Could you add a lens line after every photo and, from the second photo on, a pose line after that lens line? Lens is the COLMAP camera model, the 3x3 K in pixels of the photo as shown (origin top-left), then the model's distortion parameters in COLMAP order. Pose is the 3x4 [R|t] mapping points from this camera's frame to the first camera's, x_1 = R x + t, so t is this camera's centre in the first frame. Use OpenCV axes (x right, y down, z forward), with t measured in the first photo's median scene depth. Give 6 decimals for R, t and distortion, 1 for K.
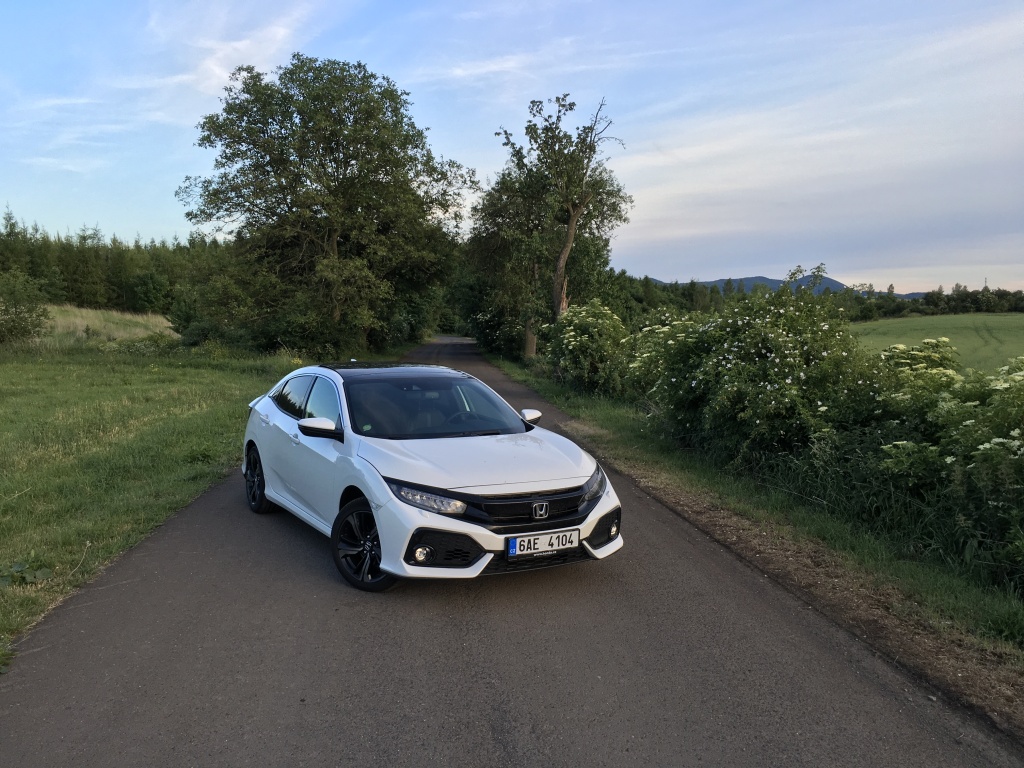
lens RADIAL K [[874.6, 0, 510.6], [0, 874.6, 379.3], [0, 0, 1]] dist [0.087075, -0.133714]
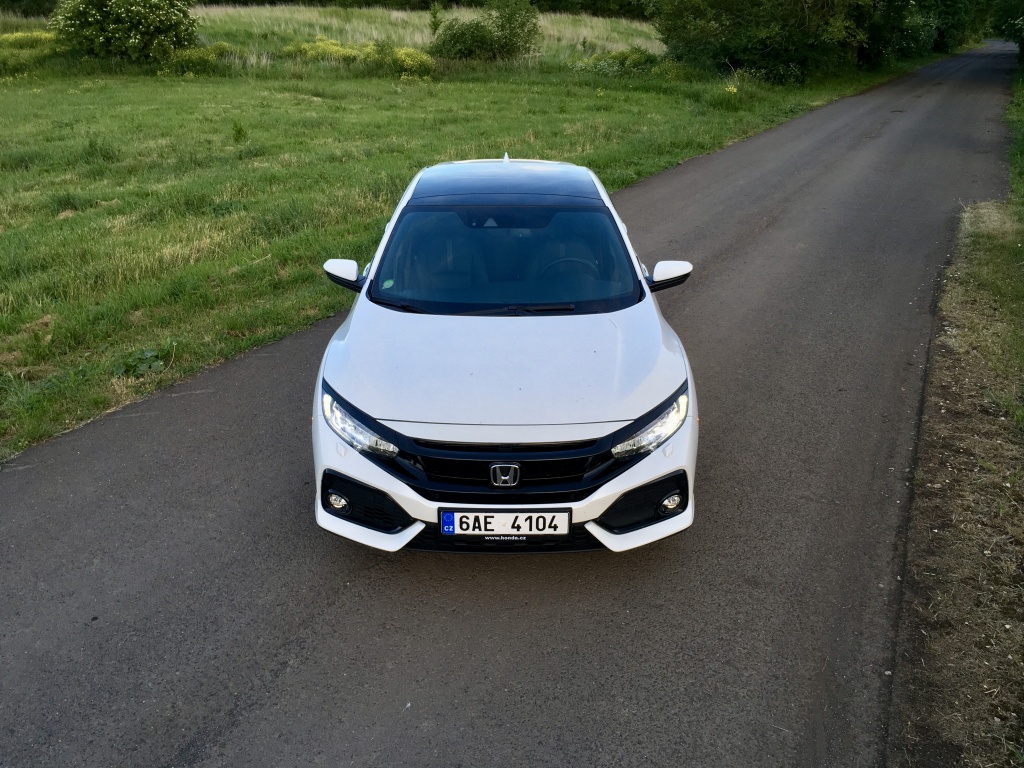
lens RADIAL K [[875.1, 0, 548.1], [0, 875.1, 384.8], [0, 0, 1]] dist [-0.006238, -0.042585]
pose [[0.862852, 0.183285, -0.471056, 0.054332], [-0.022033, 0.944693, 0.327216, -0.019278], [0.504976, -0.271960, 0.819168, 0.077640]]
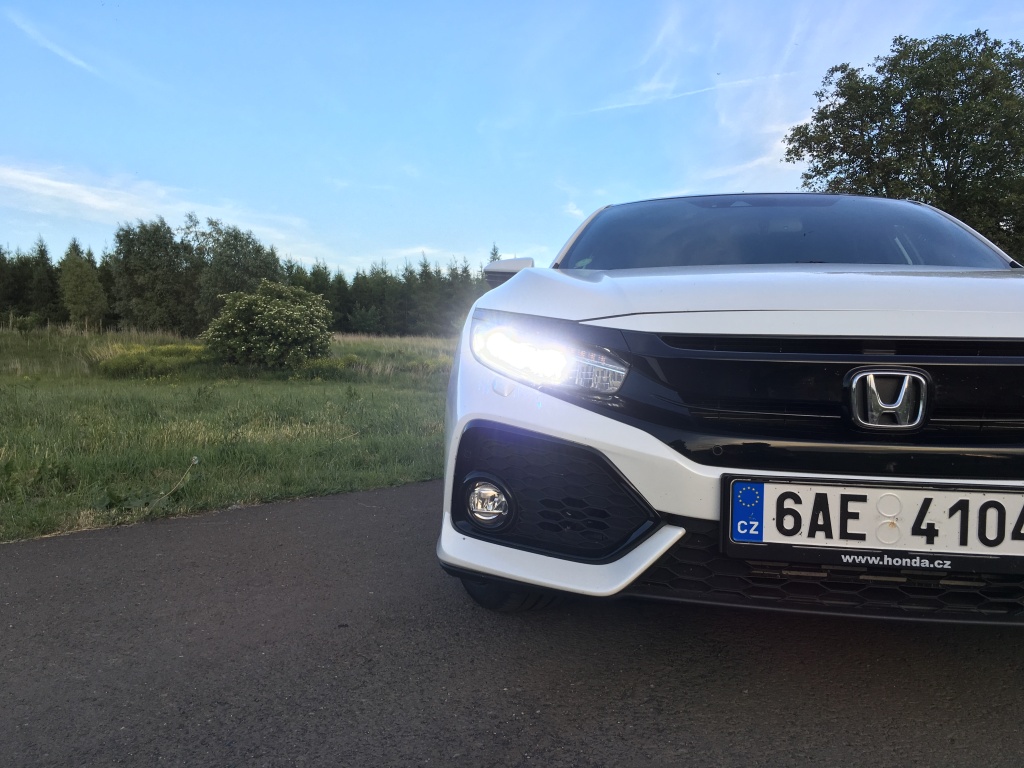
lens RADIAL K [[876.6, 0, 516.5], [0, 876.6, 379.6], [0, 0, 1]] dist [0.085513, -0.118236]
pose [[0.777980, 0.006268, -0.628257, 0.017889], [-0.045257, 0.997912, -0.046087, 0.024735], [0.626657, 0.064288, 0.776639, 0.110079]]
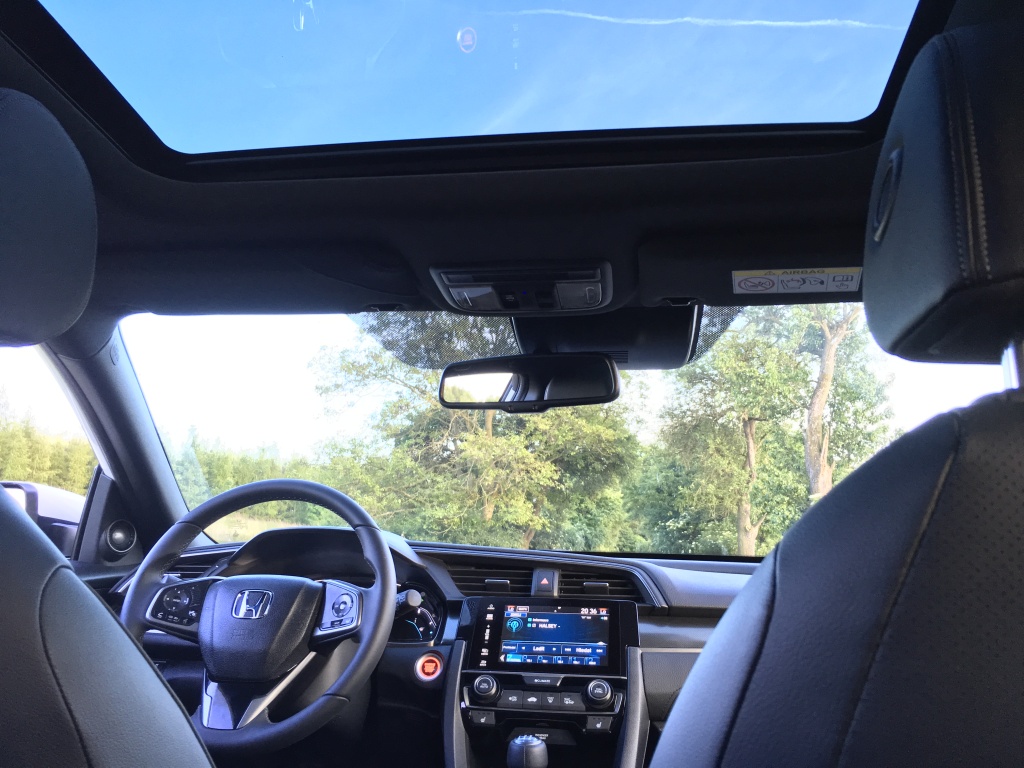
lens RADIAL K [[870.8, 0, 512.0], [0, 870.8, 384.0], [0, 0, 1]] dist [0.037407, 0.000506]
pose [[0.979877, -0.019682, -0.198630, -0.022245], [-0.029932, 0.969384, -0.243718, 0.005669], [0.197346, 0.244759, 0.949288, 0.256231]]
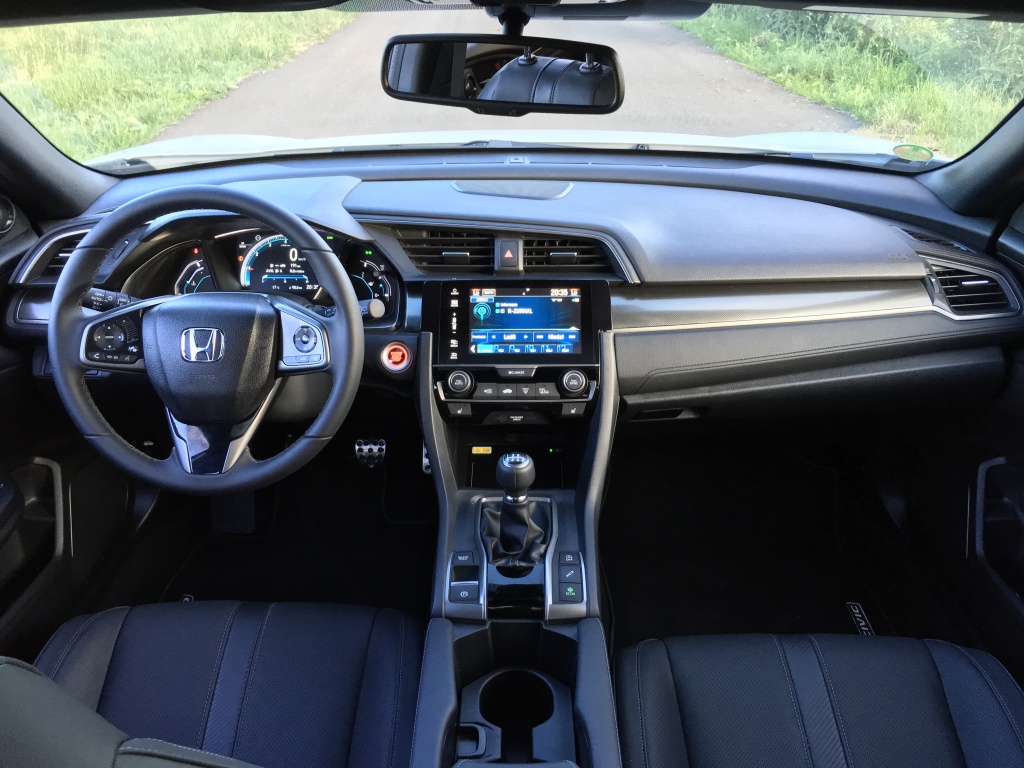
lens RADIAL K [[870.8, 0, 512.0], [0, 870.8, 384.0], [0, 0, 1]] dist [0.037407, 0.000506]
pose [[0.998147, 0.021874, -0.056777, -0.026281], [0.003039, 0.914057, 0.405575, -0.004631], [0.060769, -0.404996, 0.912297, 0.260599]]
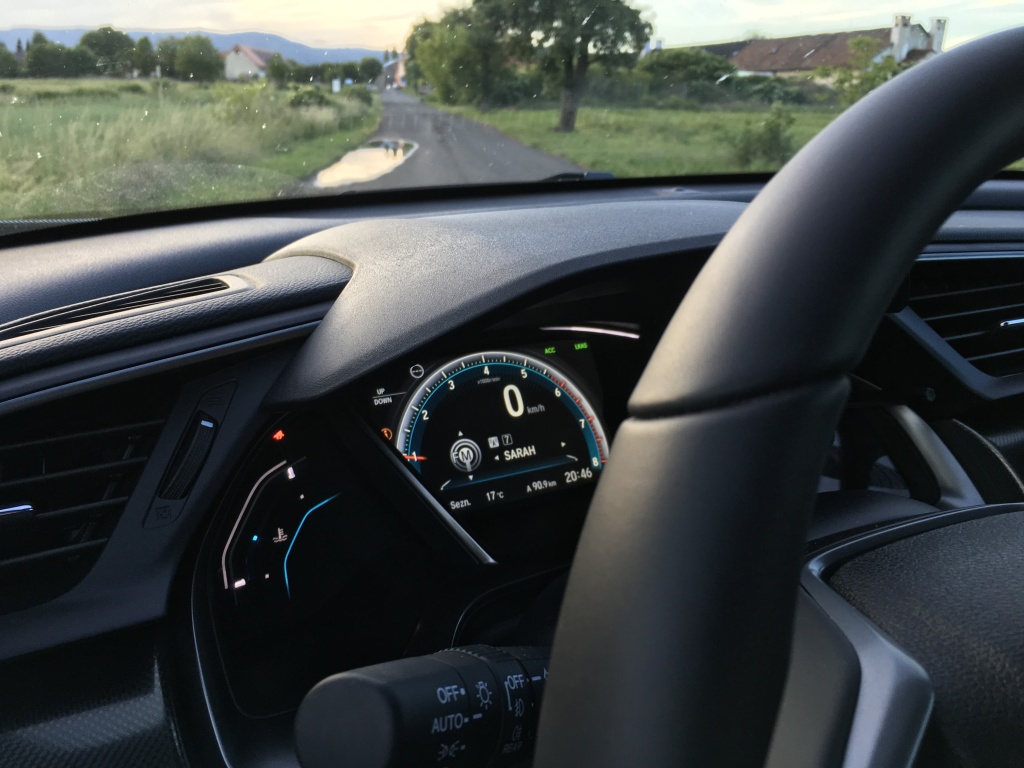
lens RADIAL K [[884.3, 0, 512.0], [0, 884.3, 384.0], [0, 0, 1]] dist [0.003945, 0.000545]
pose [[0.892137, -0.129681, 0.432753, -0.044844], [0.015929, 0.966348, 0.256743, 0.001776], [-0.451485, -0.222157, 0.864180, 0.285129]]
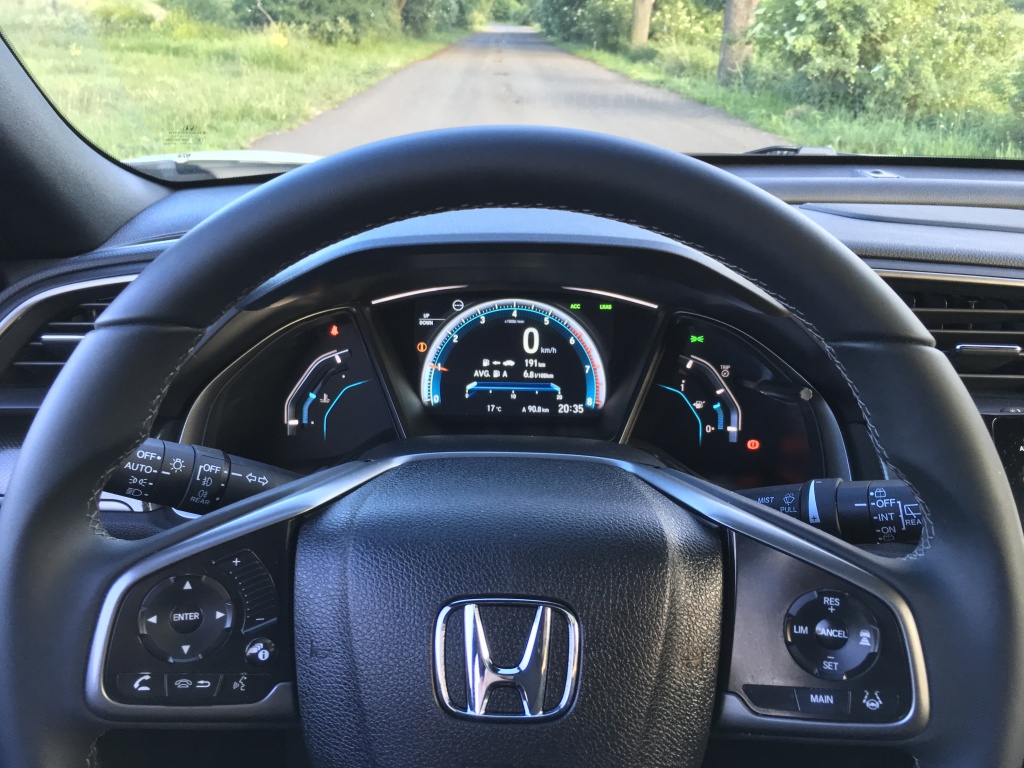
lens RADIAL K [[876.1, 0, 512.0], [0, 876.1, 384.0], [0, 0, 1]] dist [0.081928, -0.123632]
pose [[0.998377, 0.033849, -0.045804, -0.037892], [-0.017058, 0.945021, 0.326565, 0.000610], [0.054339, -0.325254, 0.944064, 0.279809]]
